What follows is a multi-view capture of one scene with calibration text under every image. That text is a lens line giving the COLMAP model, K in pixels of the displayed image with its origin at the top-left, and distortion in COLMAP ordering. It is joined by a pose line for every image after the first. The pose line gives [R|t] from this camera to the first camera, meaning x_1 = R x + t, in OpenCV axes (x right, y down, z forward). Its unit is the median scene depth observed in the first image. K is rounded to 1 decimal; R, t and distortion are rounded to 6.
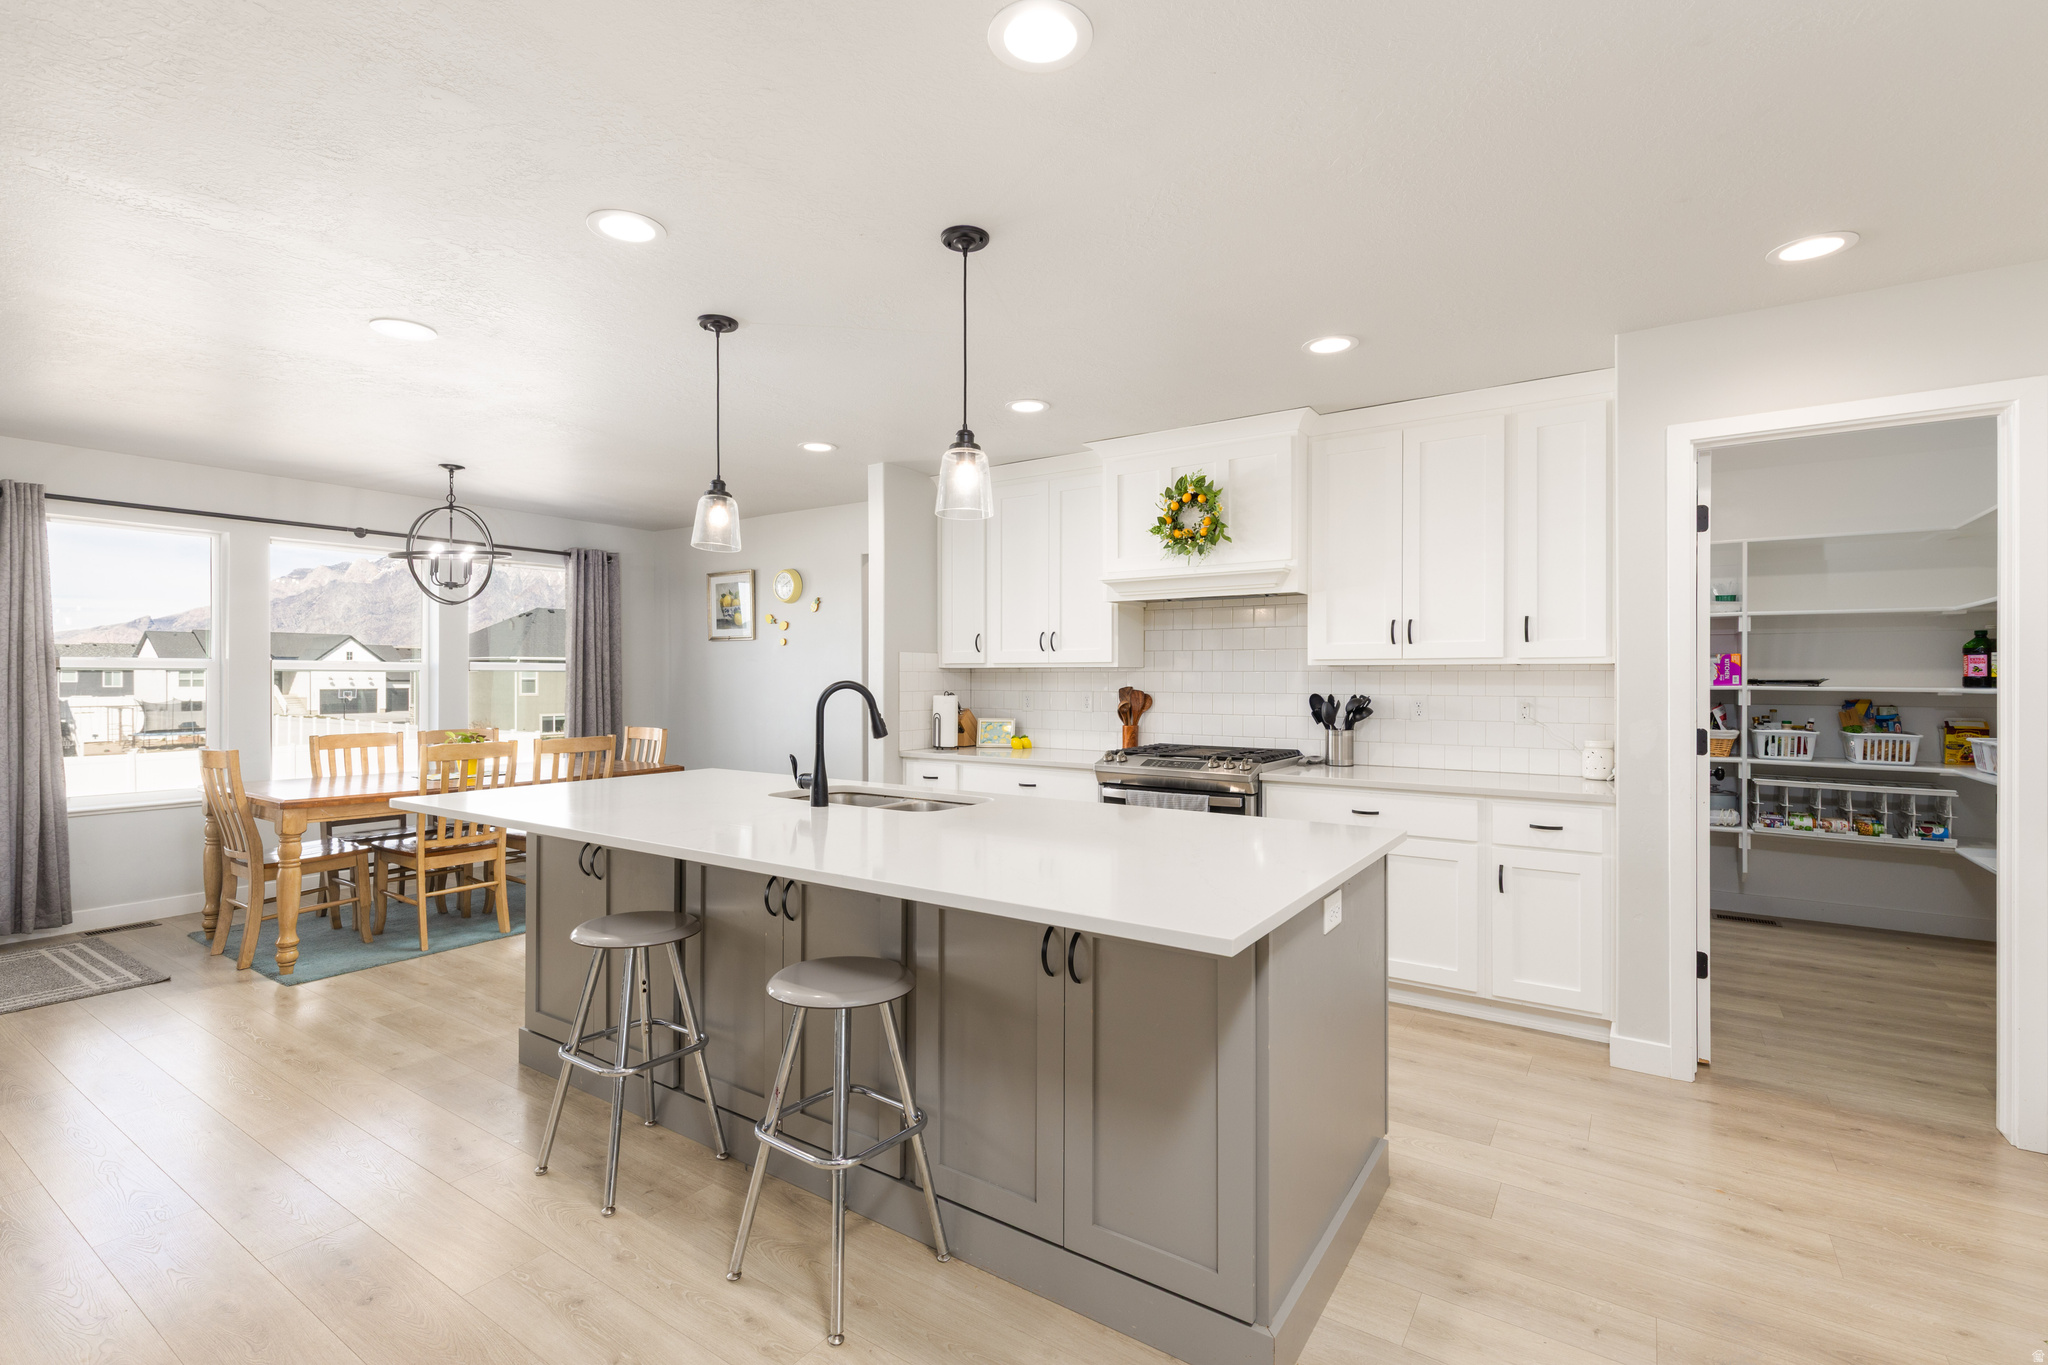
lens RADIAL K [[929.3, 0, 1022.2], [0, 929.3, 677.8], [0, 0, 1]] dist [0.007659, -0.001612]
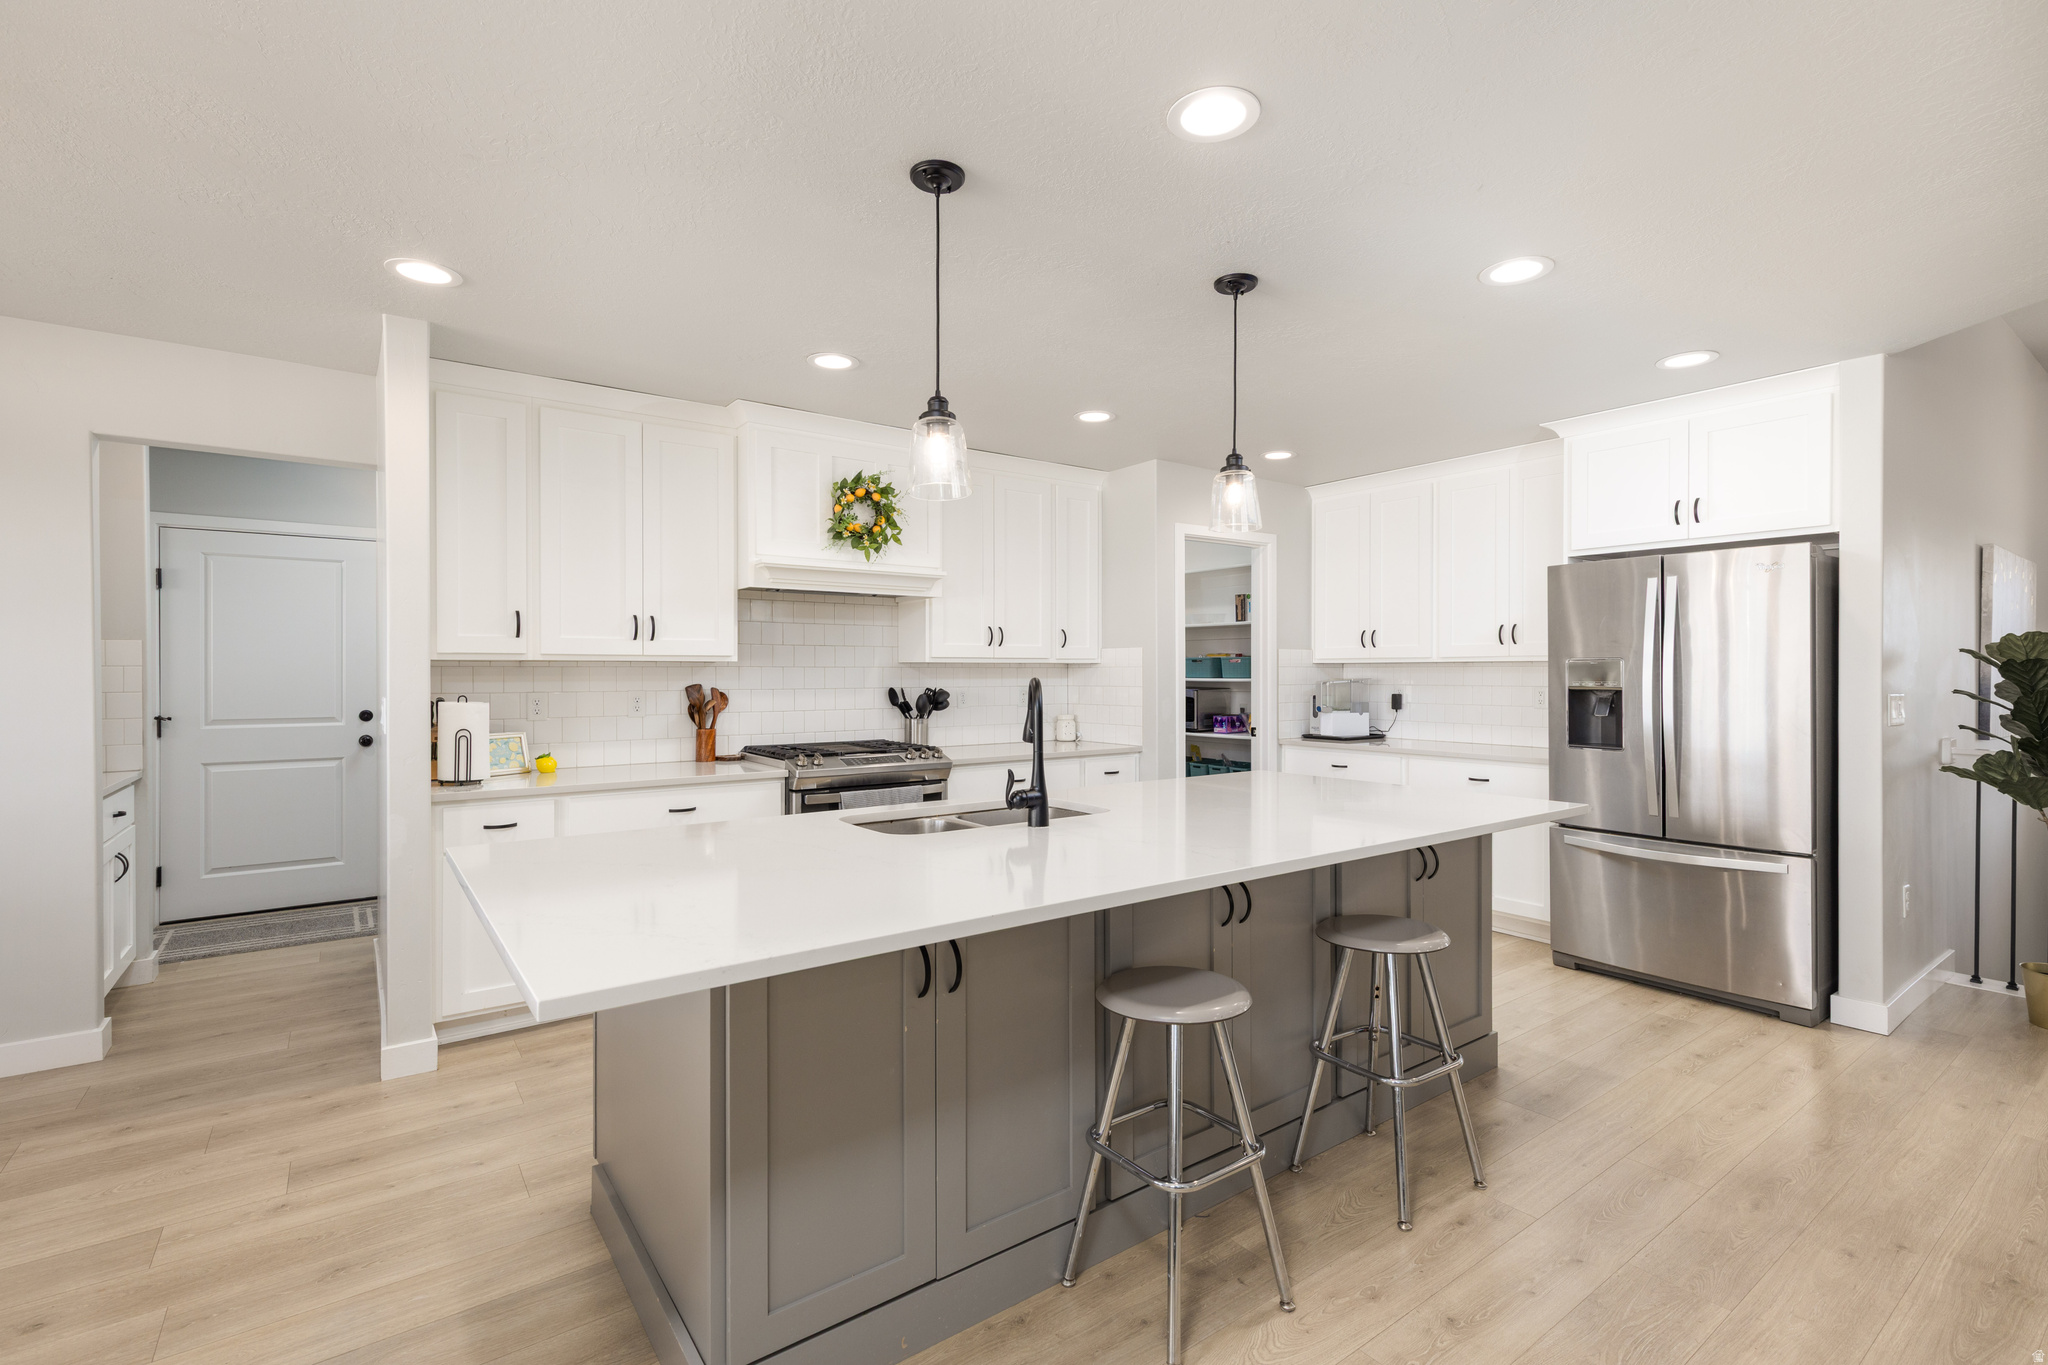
lens RADIAL K [[929.3, 0, 1017.2], [0, 929.3, 691.0], [0, 0, 1]] dist [0.007659, -0.001612]
pose [[0.330521, -0.018947, 0.943608, -0.725543], [0.003109, 0.999815, 0.018987, 0.000470], [-0.943794, -0.003342, 0.330519, 0.529311]]
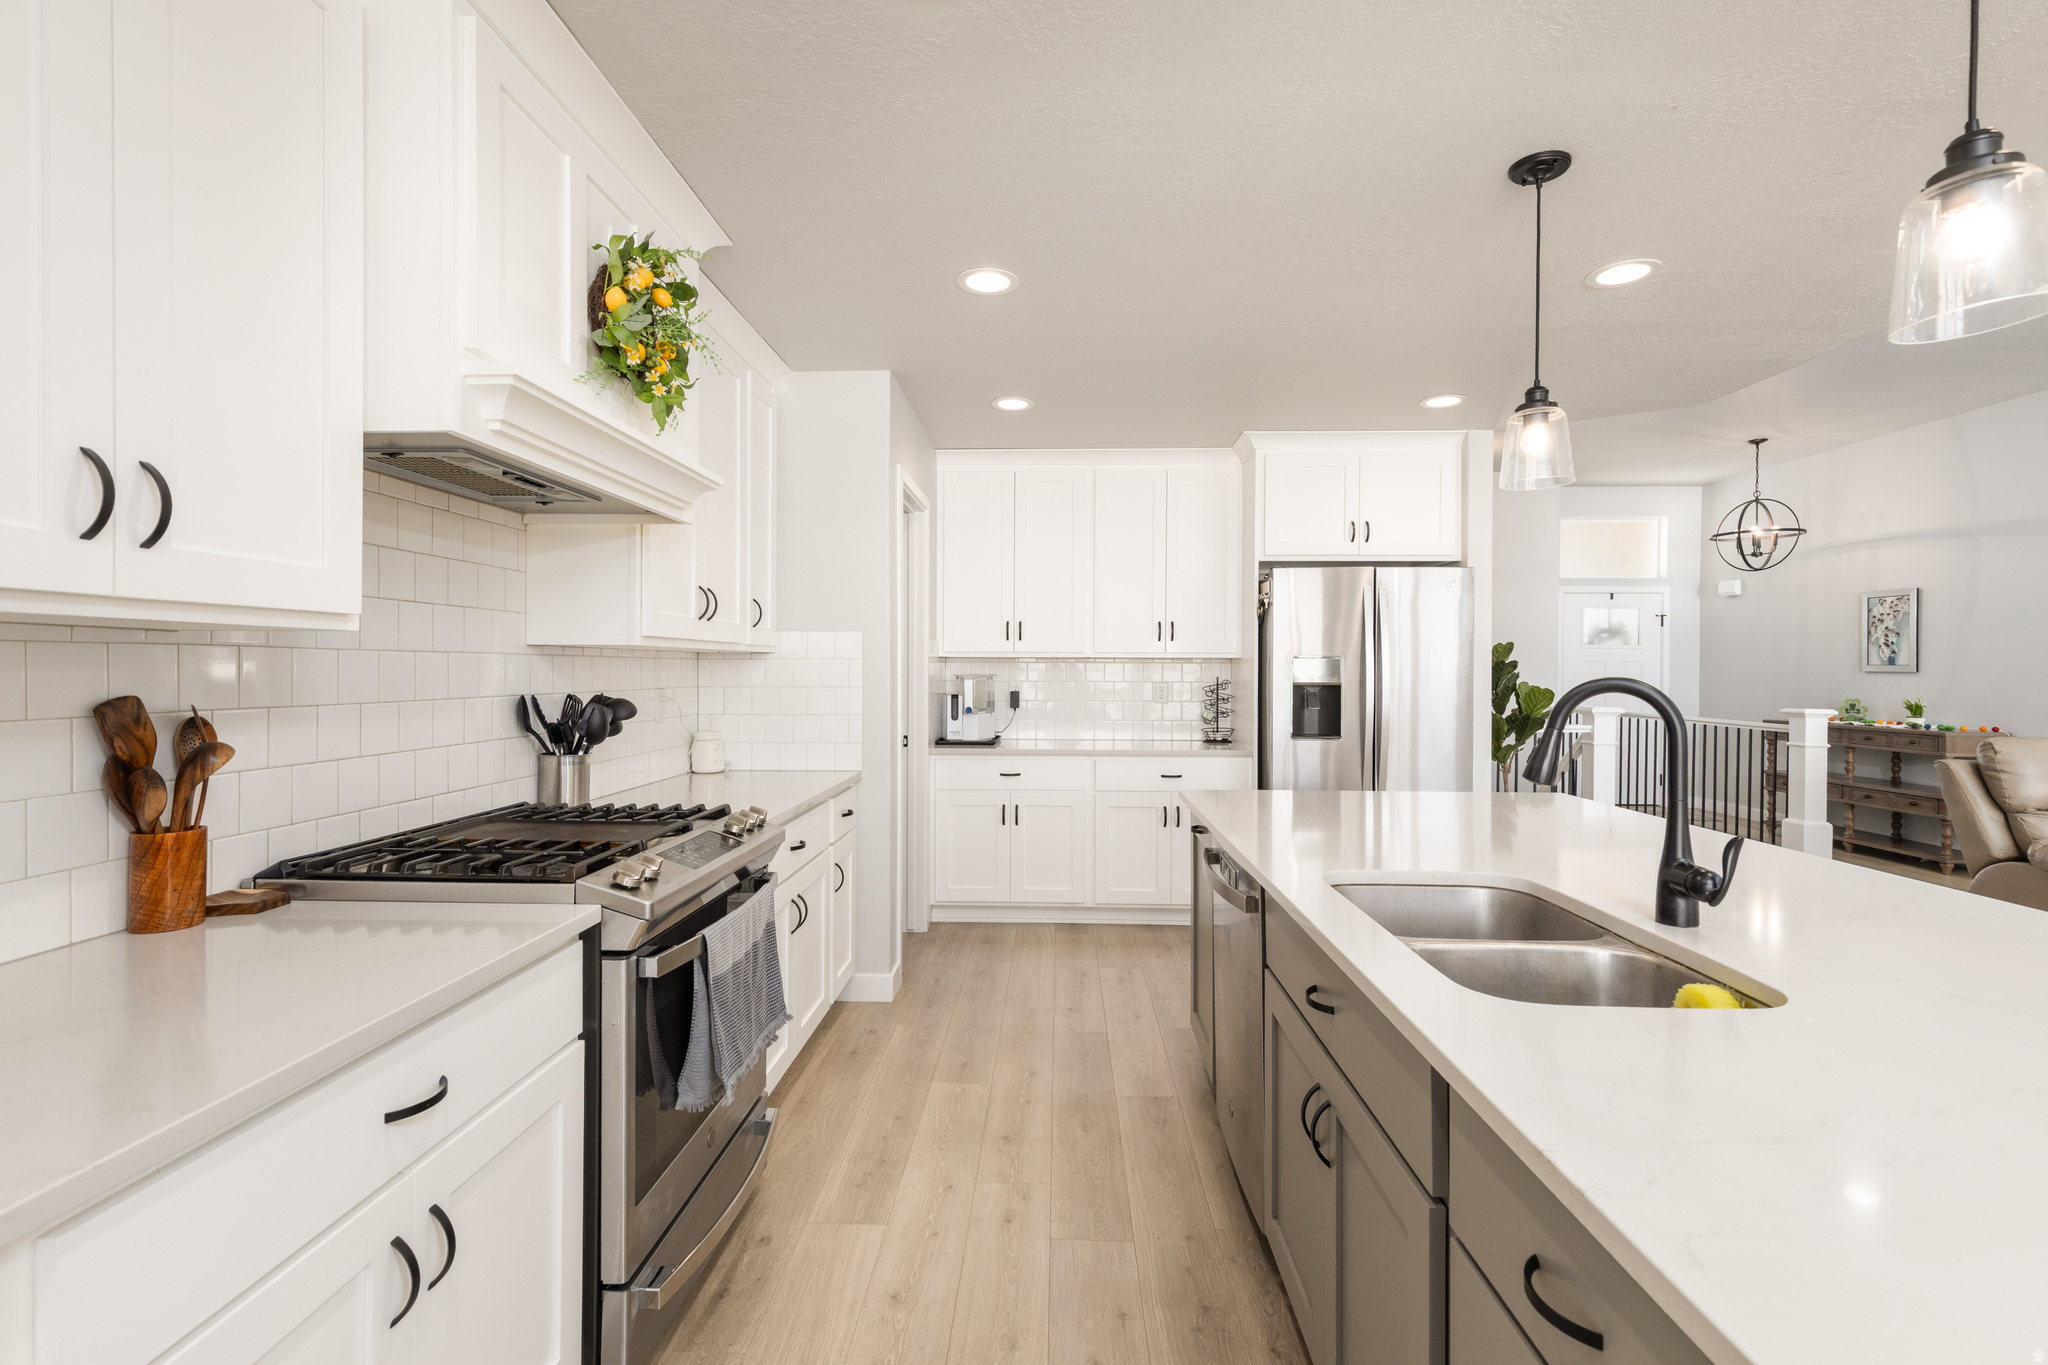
lens RADIAL K [[929.3, 0, 1016.8], [0, 929.3, 677.9], [0, 0, 1]] dist [0.007659, -0.001612]
pose [[-0.528109, -0.012423, 0.849086, -0.323824], [-0.004723, 0.999920, 0.011692, -0.000514], [-0.849163, 0.002165, -0.528126, 1.116152]]
